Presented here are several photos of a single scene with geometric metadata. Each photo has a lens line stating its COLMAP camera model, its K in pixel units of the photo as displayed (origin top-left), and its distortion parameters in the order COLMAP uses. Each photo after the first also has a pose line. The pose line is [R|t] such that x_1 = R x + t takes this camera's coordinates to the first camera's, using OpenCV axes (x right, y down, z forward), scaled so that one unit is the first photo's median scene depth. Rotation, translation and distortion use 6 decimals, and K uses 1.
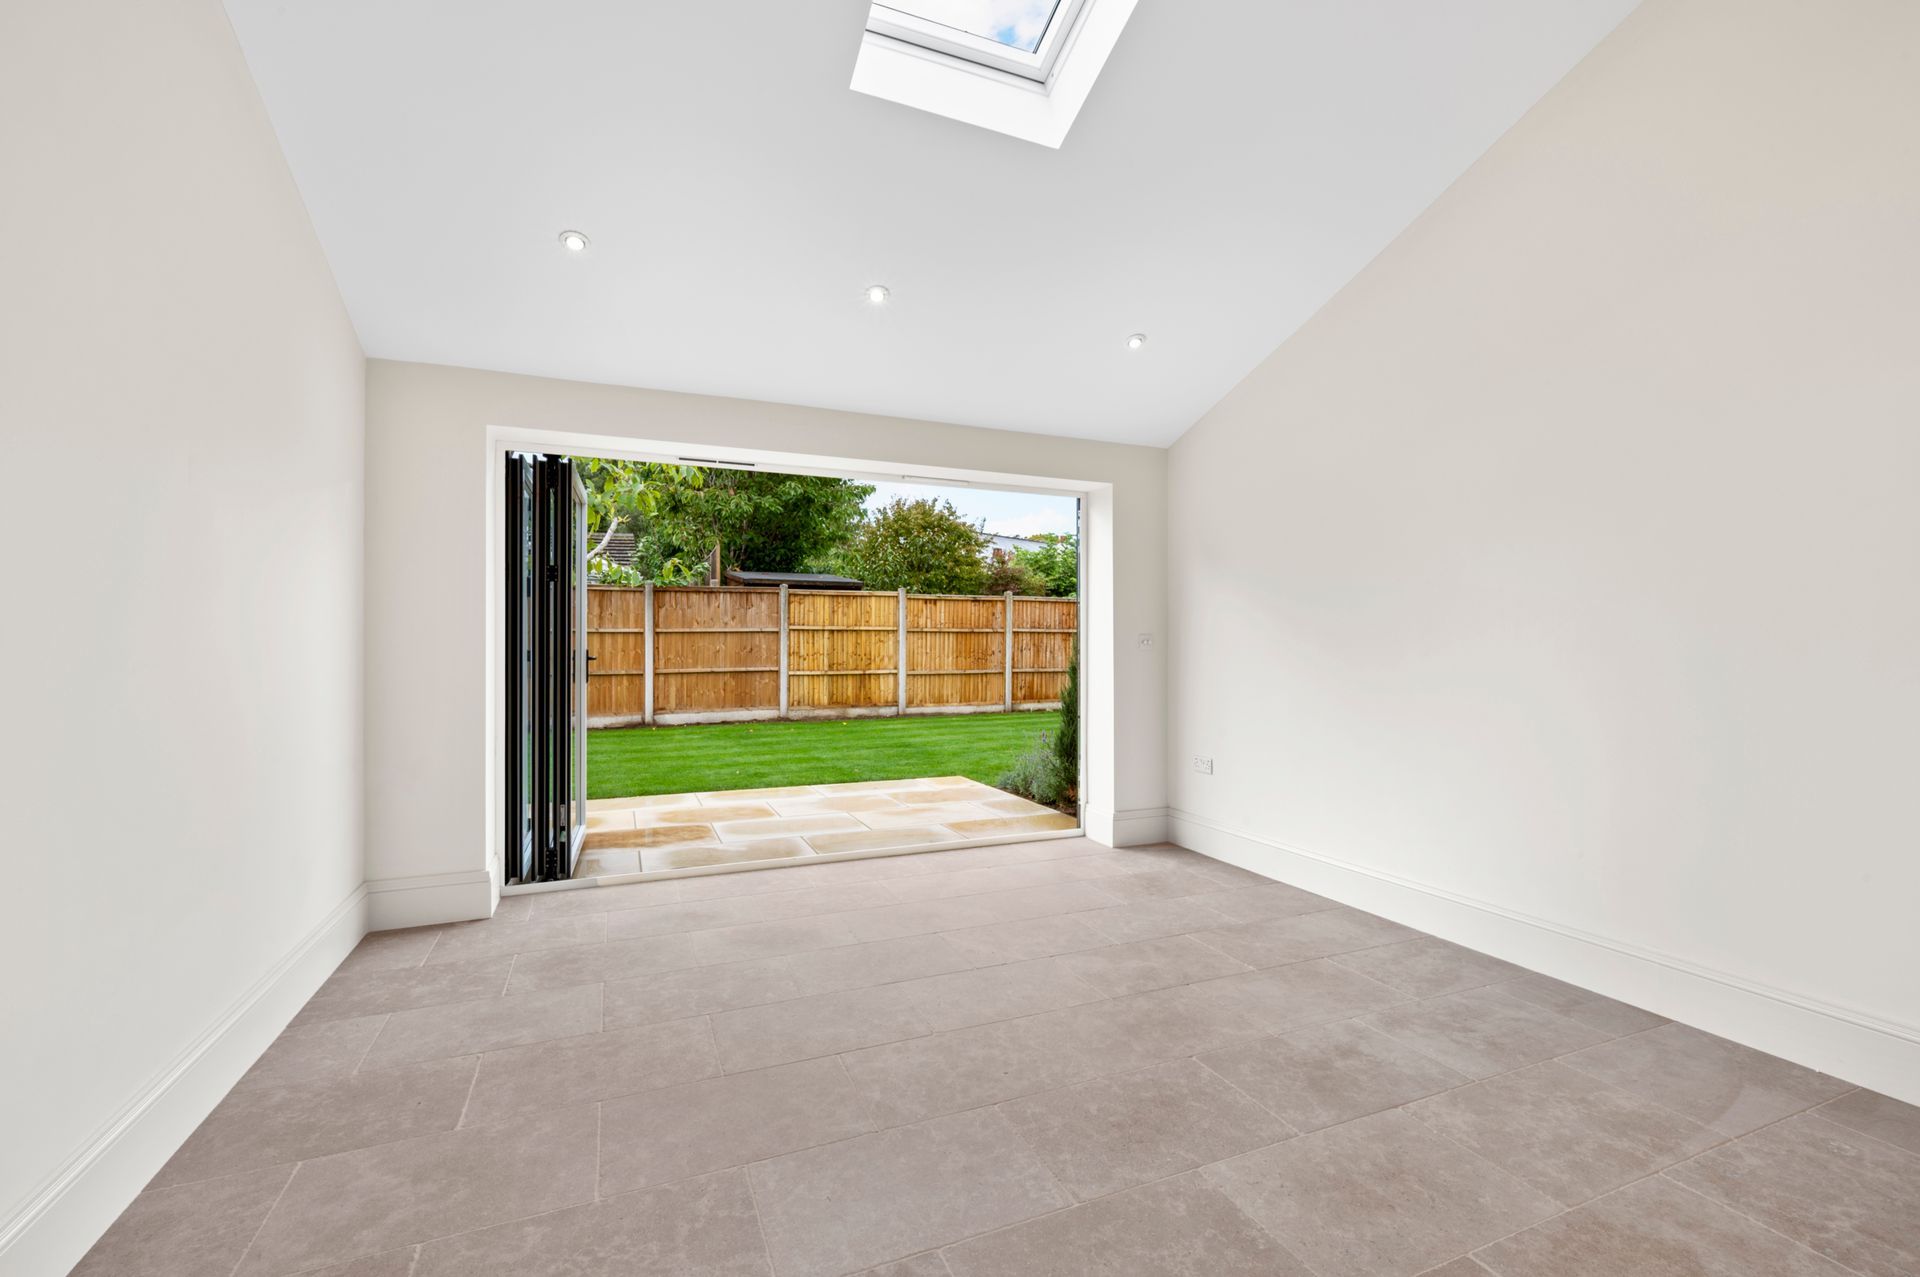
lens RADIAL K [[830.3, 0, 960.0], [0, 830.3, 640.2], [0, 0, 1]] dist [0.001937, 0.000203]
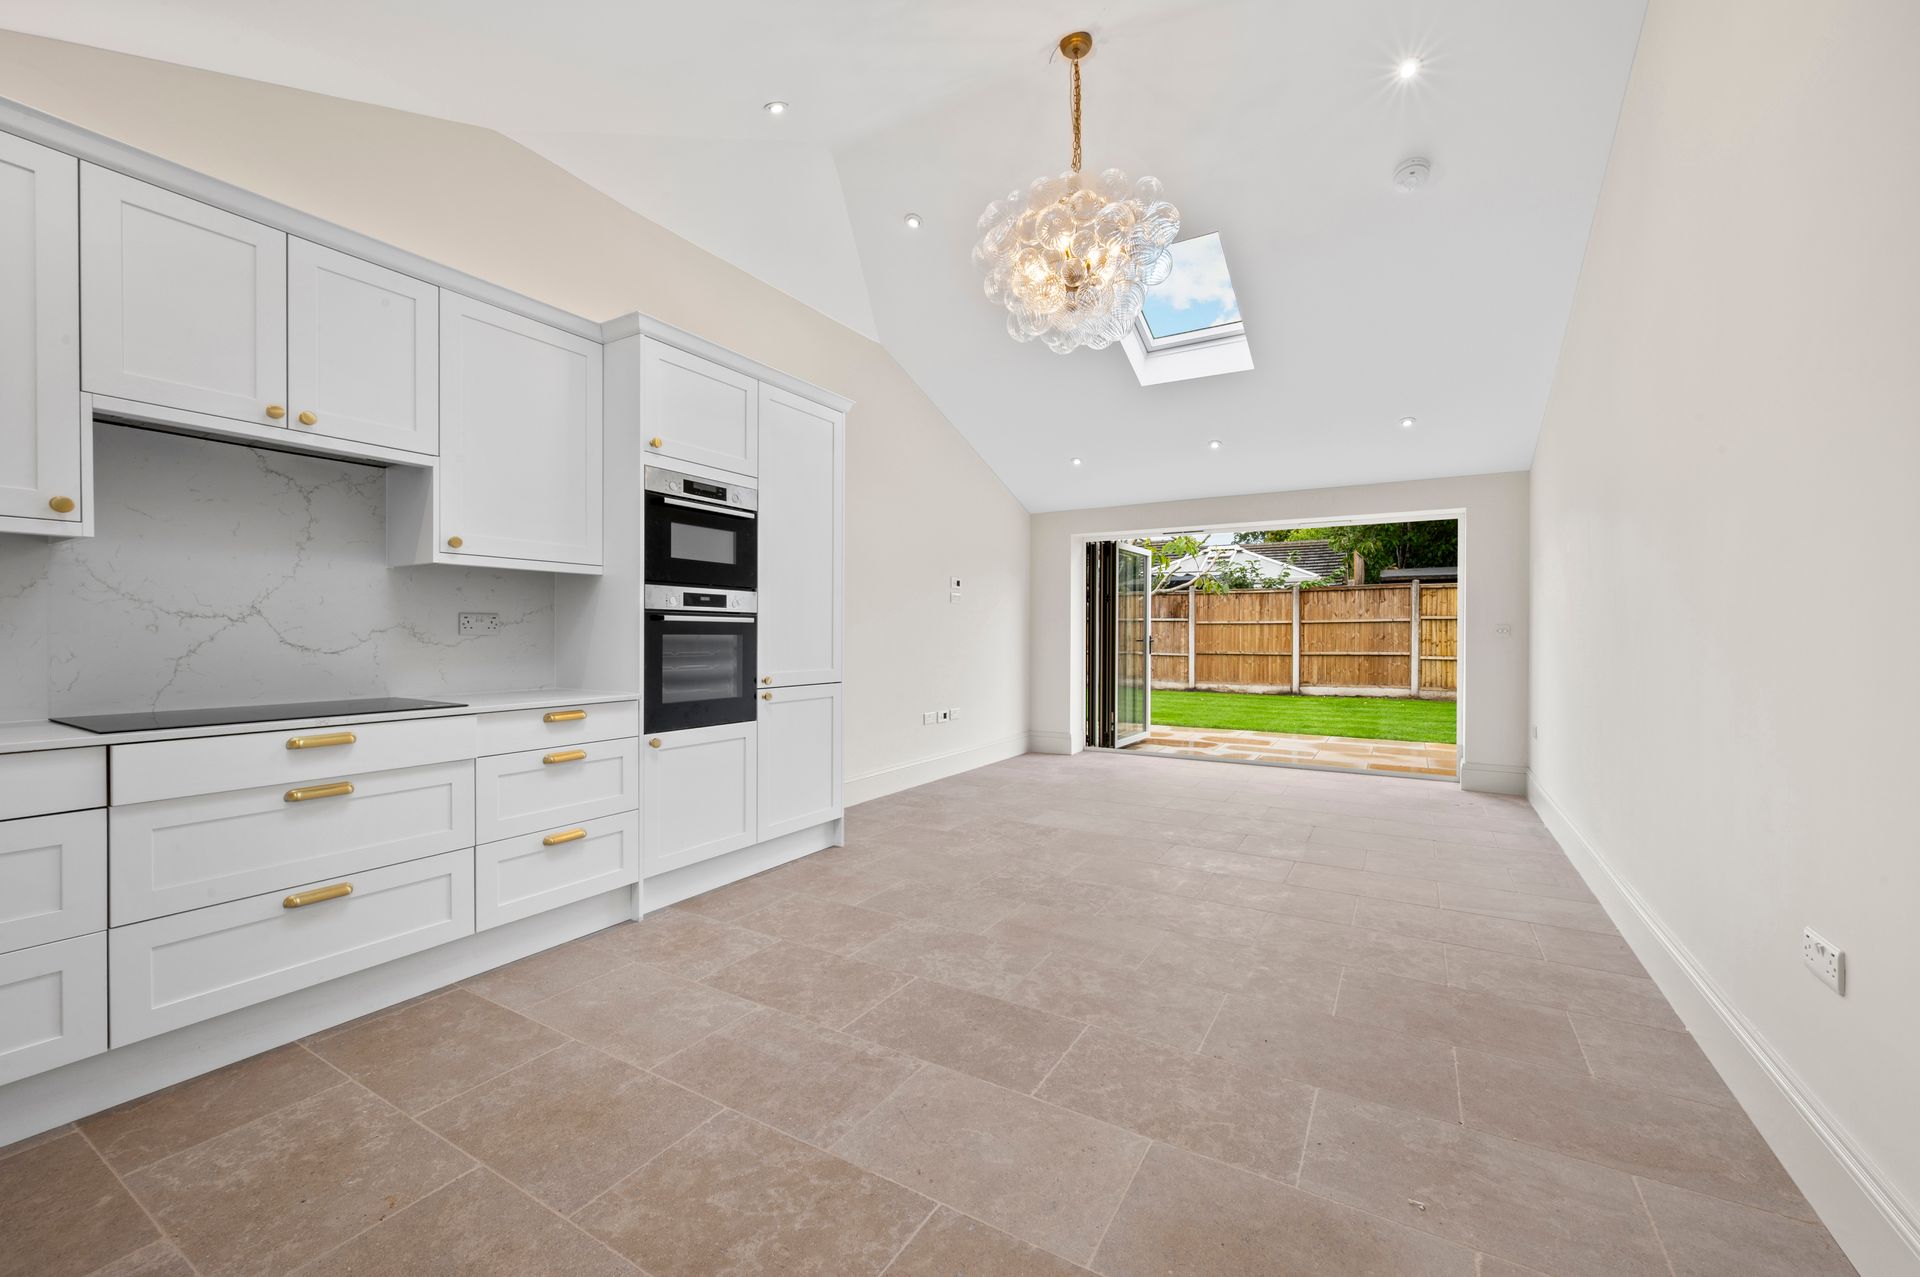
lens RADIAL K [[773.0, 0, 956.1], [0, 773.0, 641.8], [0, 0, 1]] dist [-0.001856, 0.000202]
pose [[0.586247, 0.010150, -0.810069, 0.291197], [0.004564, 0.999864, 0.015831, -0.001930], [0.810119, -0.012978, 0.586121, -0.145522]]
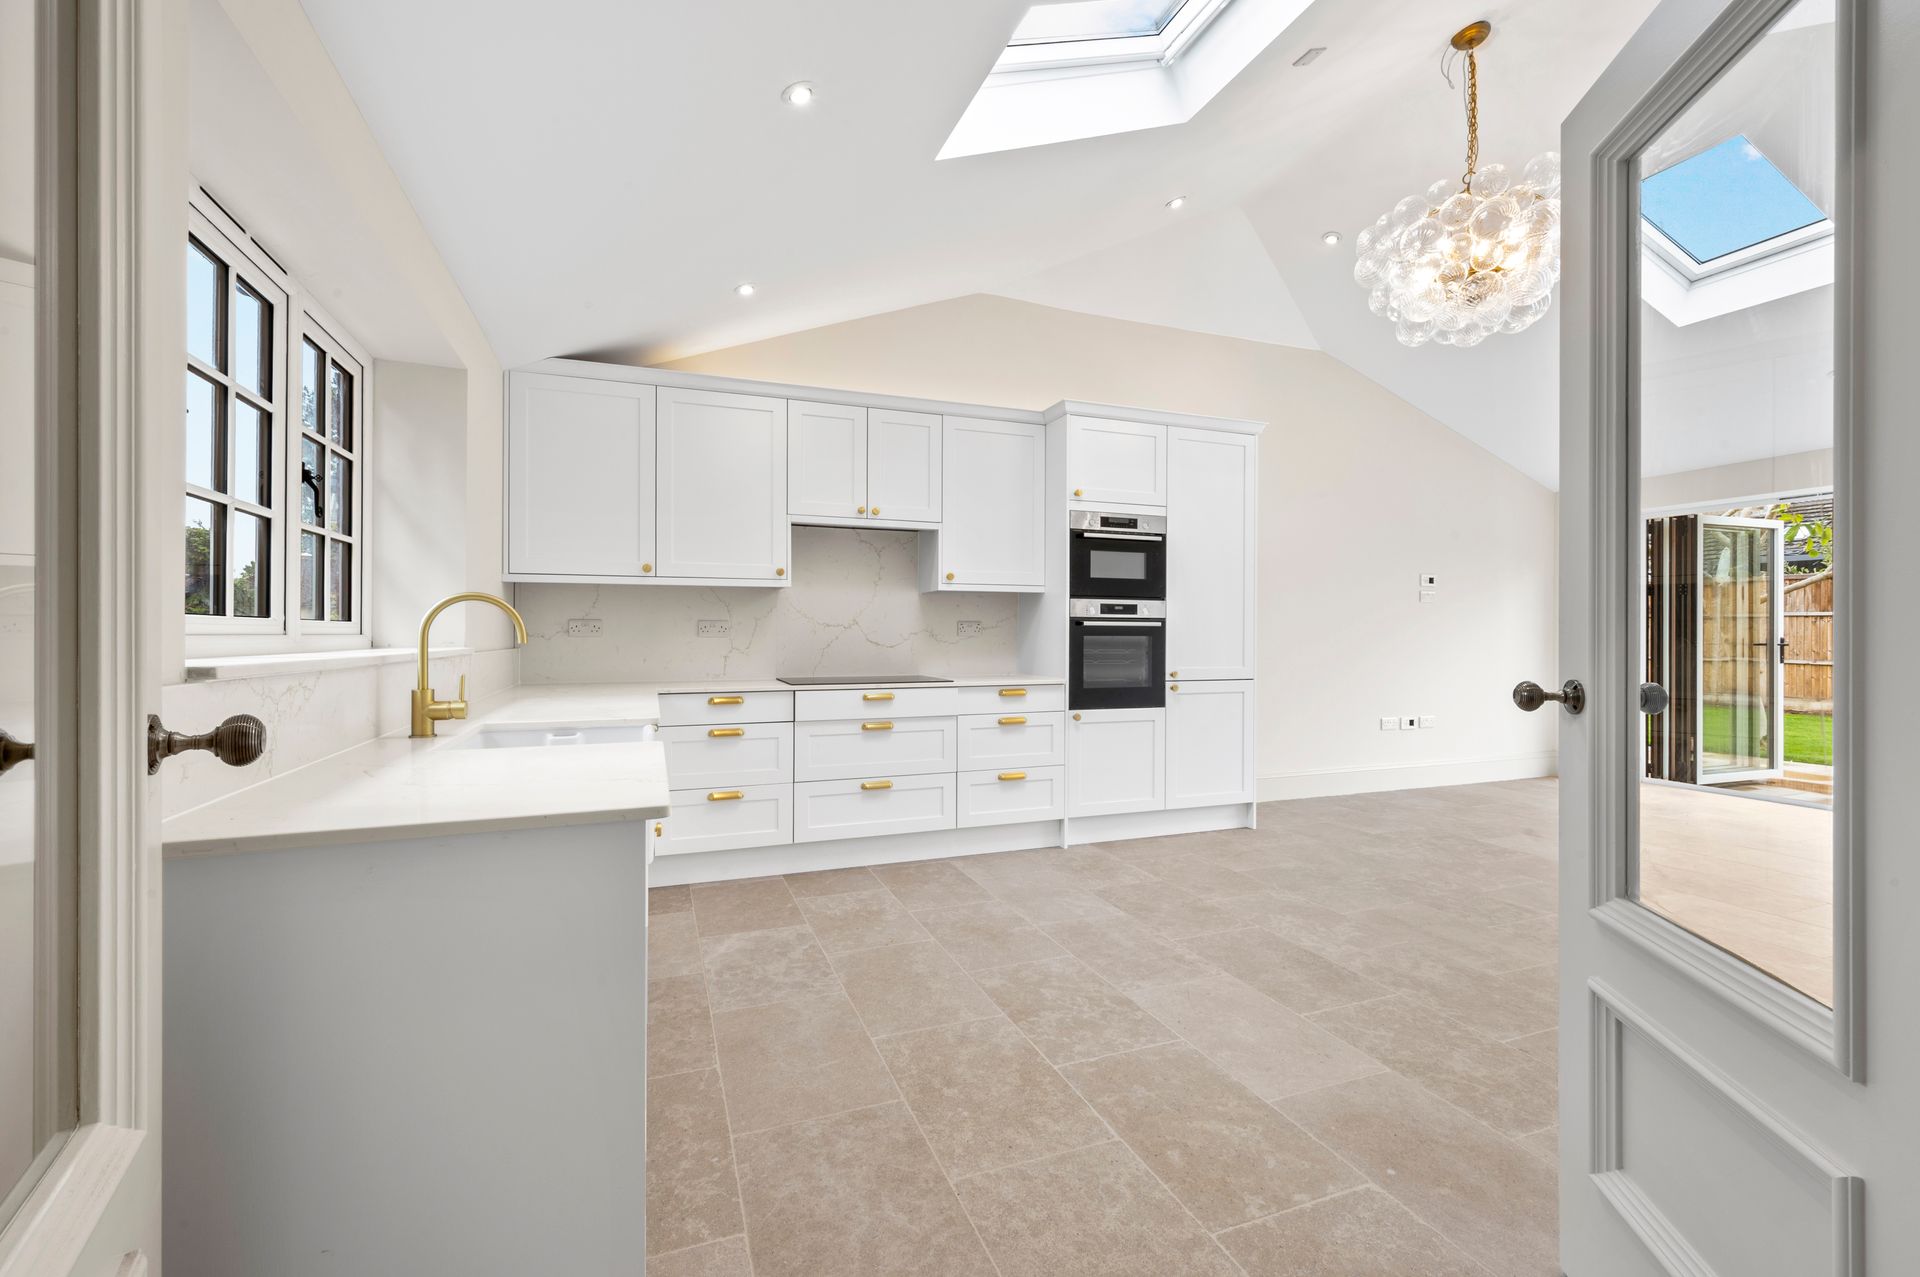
lens RADIAL K [[884.9, 0, 962.7], [0, 884.9, 631.1], [0, 0, 1]] dist [-0.002254, -0.000076]
pose [[-0.046506, -0.001847, -0.998916, 0.442005], [0.007068, 0.999973, -0.002178, -0.002411], [0.998893, -0.007162, -0.046491, -0.101890]]
